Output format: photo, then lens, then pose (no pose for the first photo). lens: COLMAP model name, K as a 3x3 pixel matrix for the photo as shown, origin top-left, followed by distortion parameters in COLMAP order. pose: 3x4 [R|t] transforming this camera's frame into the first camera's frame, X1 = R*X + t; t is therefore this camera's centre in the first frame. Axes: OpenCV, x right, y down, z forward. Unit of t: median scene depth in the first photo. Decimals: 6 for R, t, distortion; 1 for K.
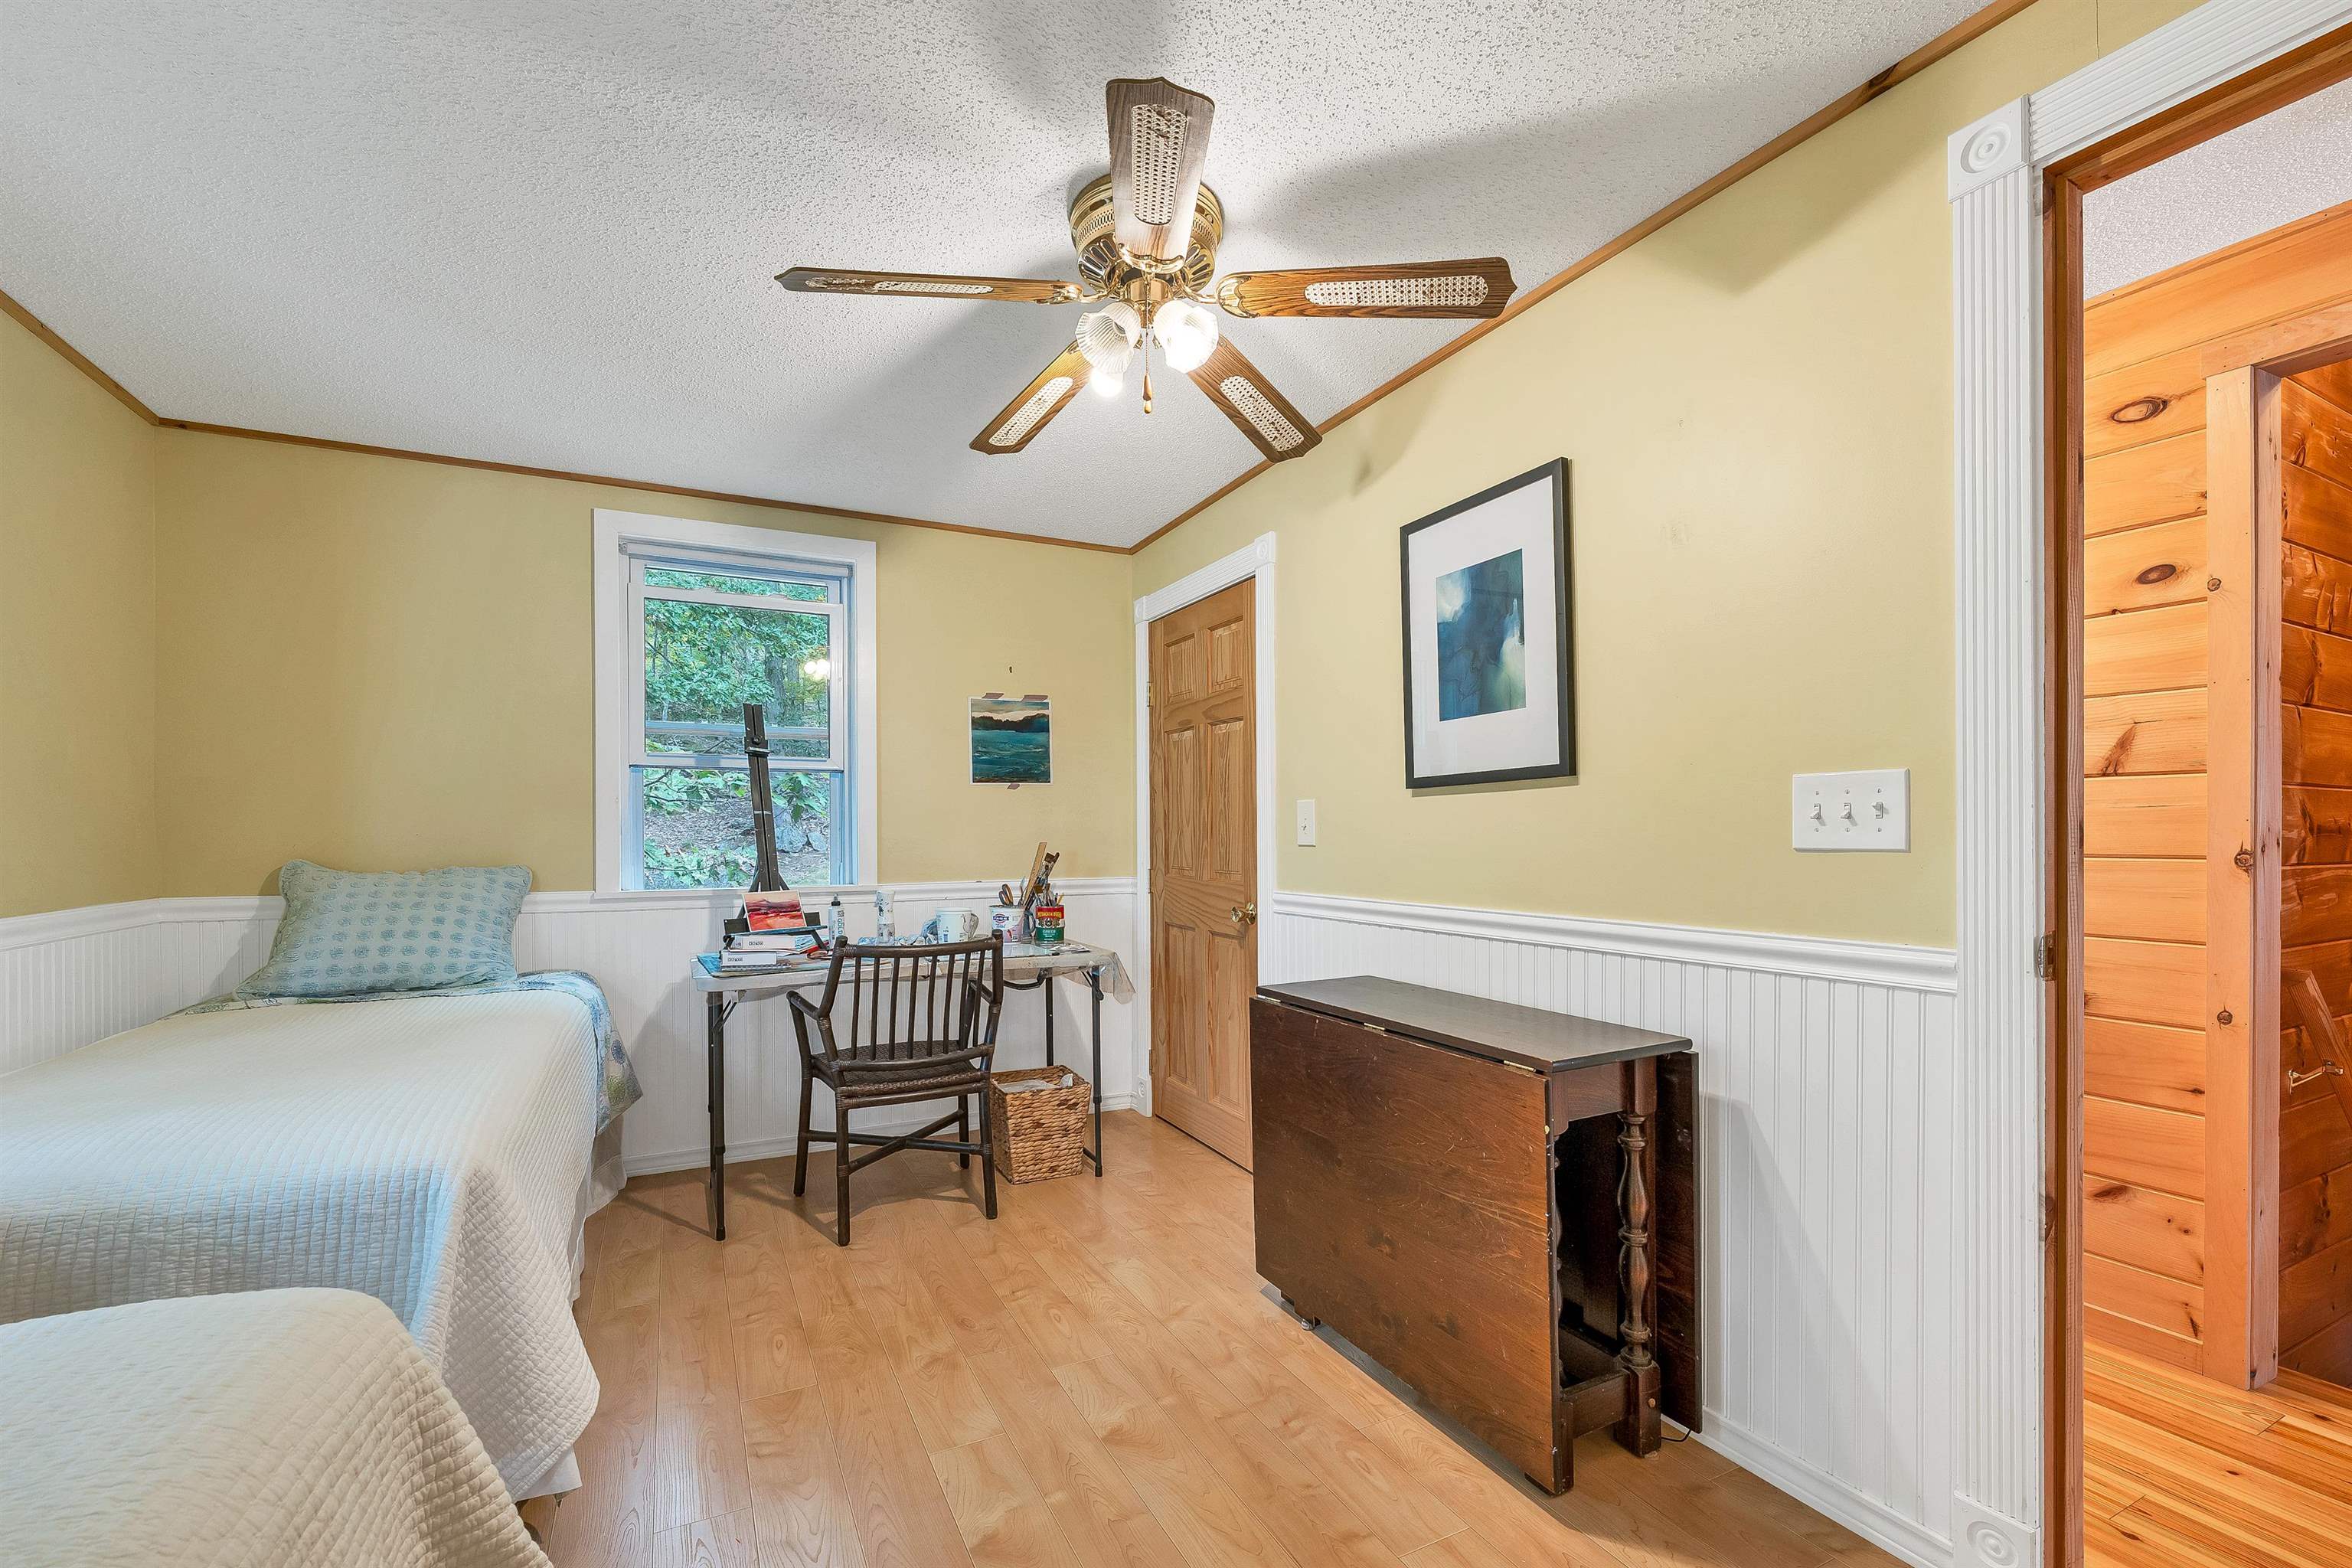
lens RADIAL K [[996.7, 0, 1171.3], [0, 996.7, 827.0], [0, 0, 1]] dist [-0.002125, -0.000414]
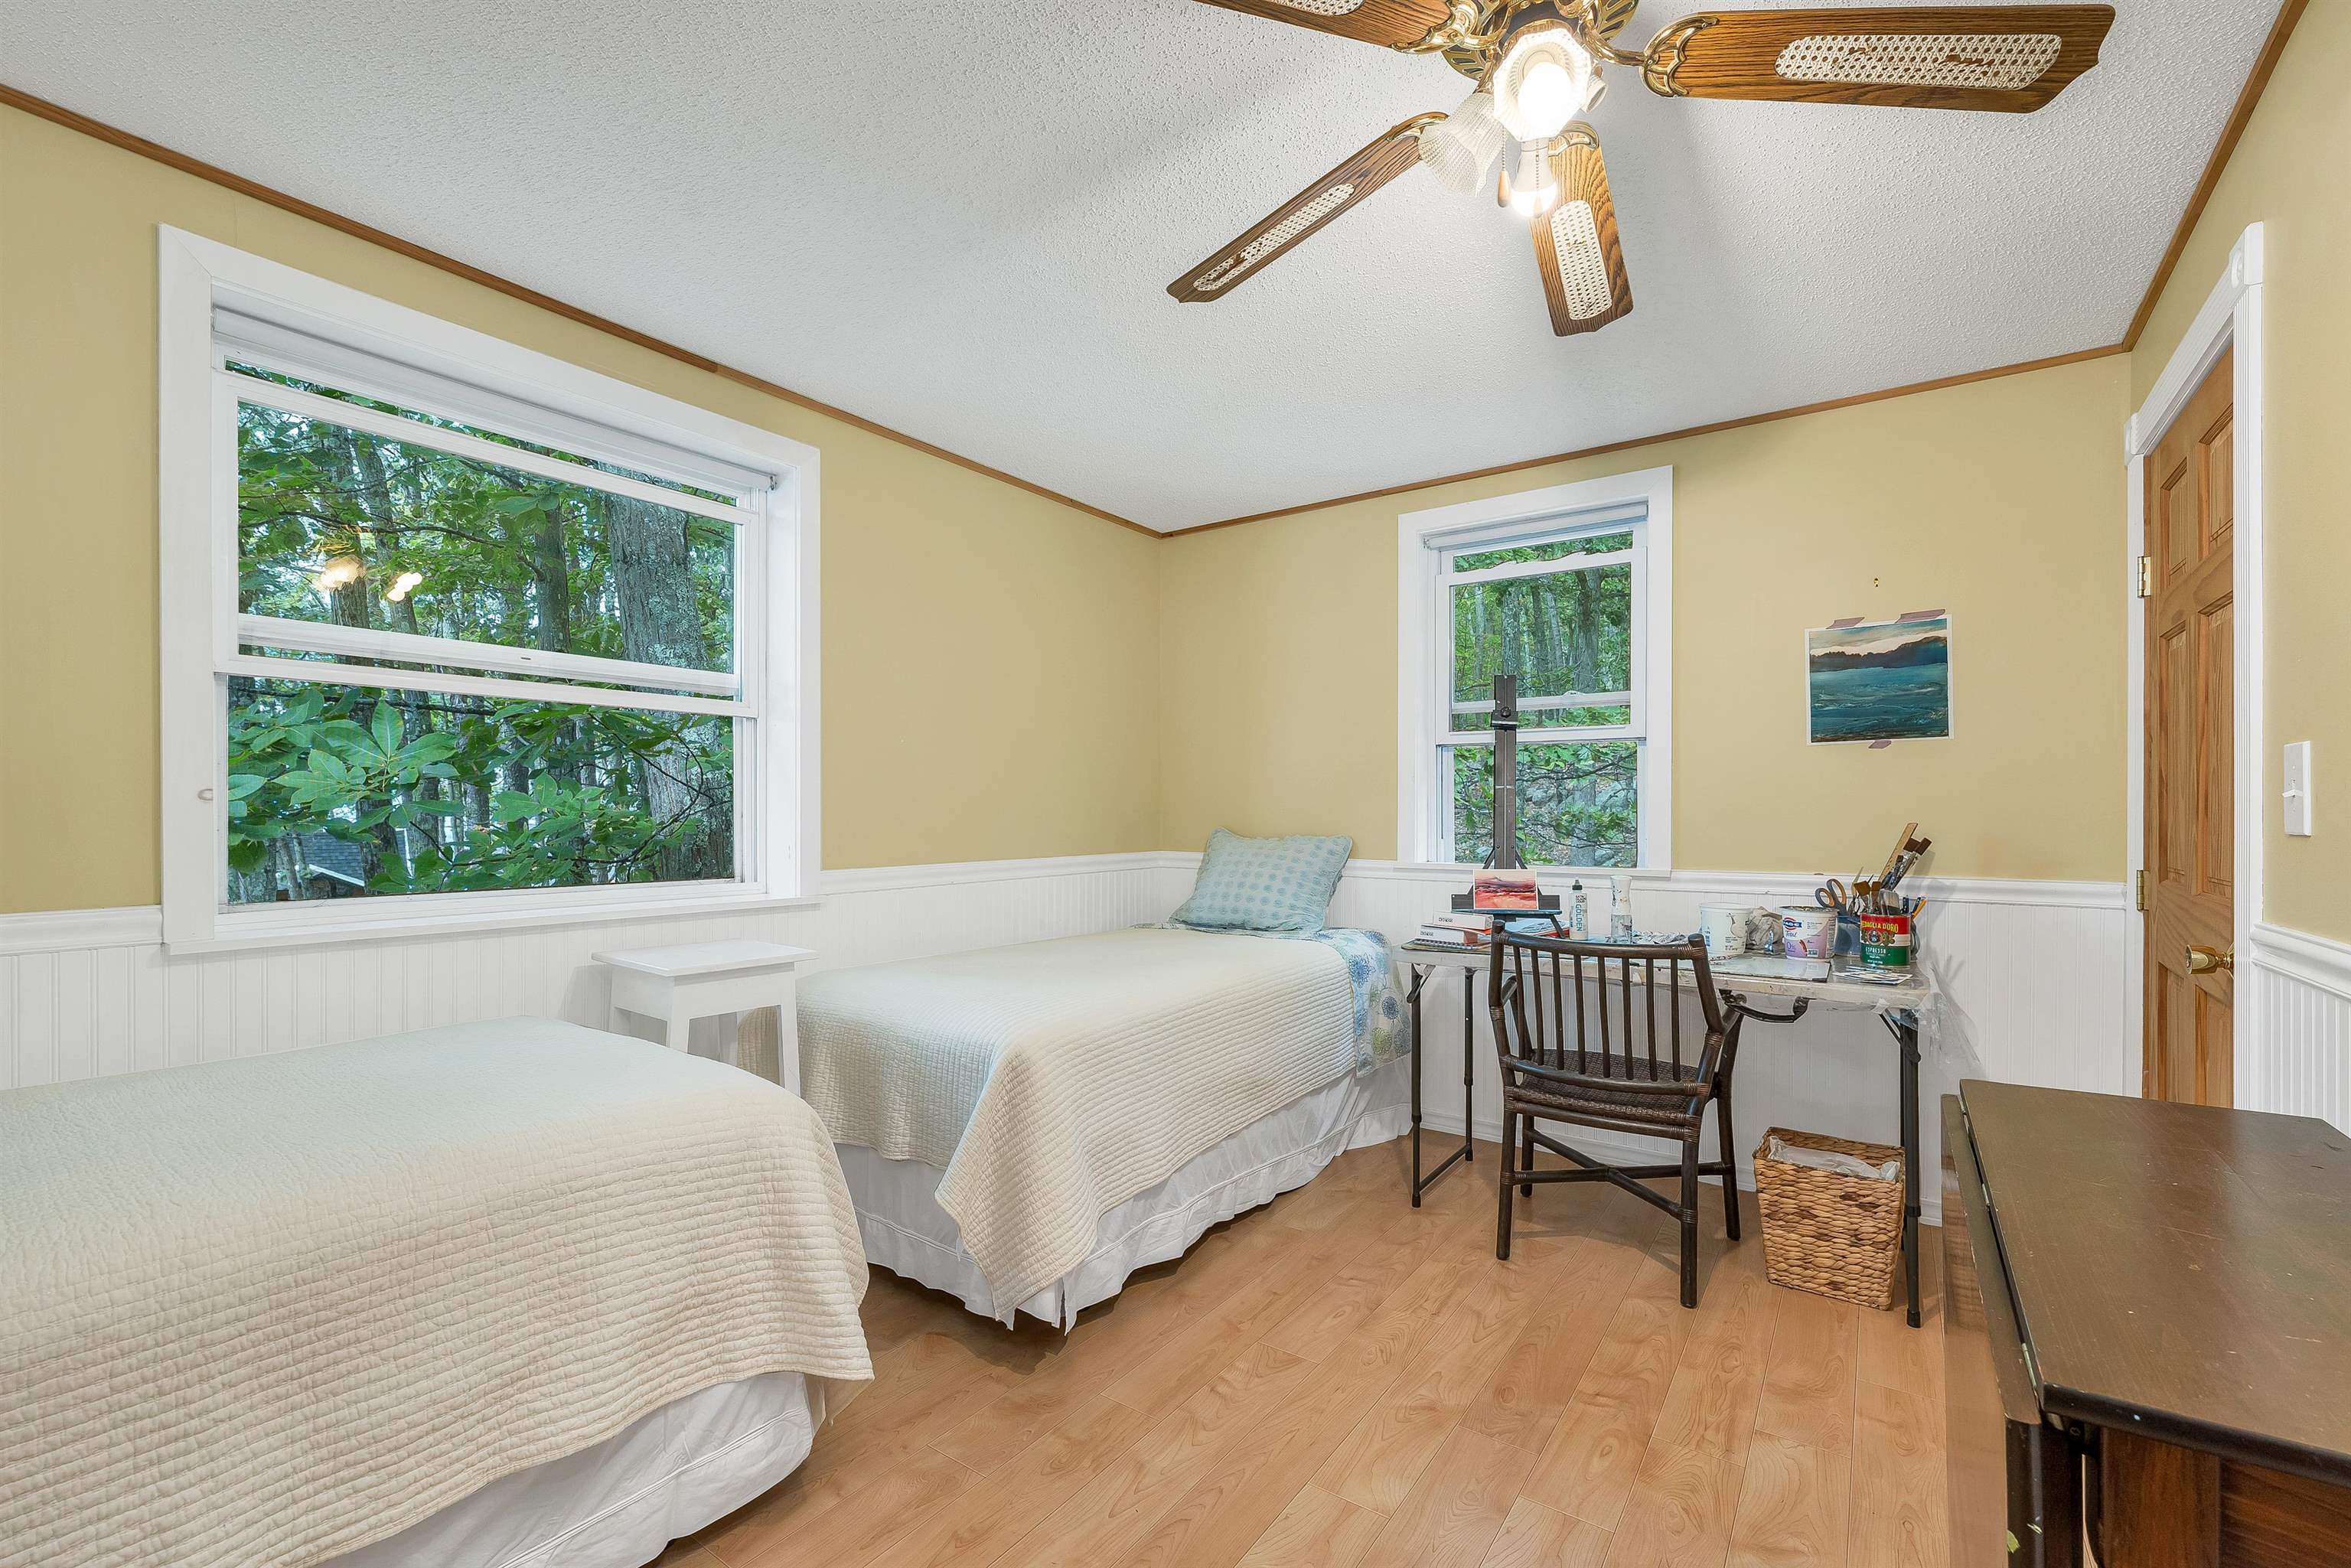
lens RADIAL K [[1006.3, 0, 1180.8], [0, 1006.3, 803.7], [0, 0, 1]] dist [-0.001855, -0.000280]
pose [[0.468191, -0.002262, -0.883624, 0.312005], [0.003847, 0.999992, -0.000521, 0.000662], [0.883619, -0.003155, 0.468197, 0.273637]]
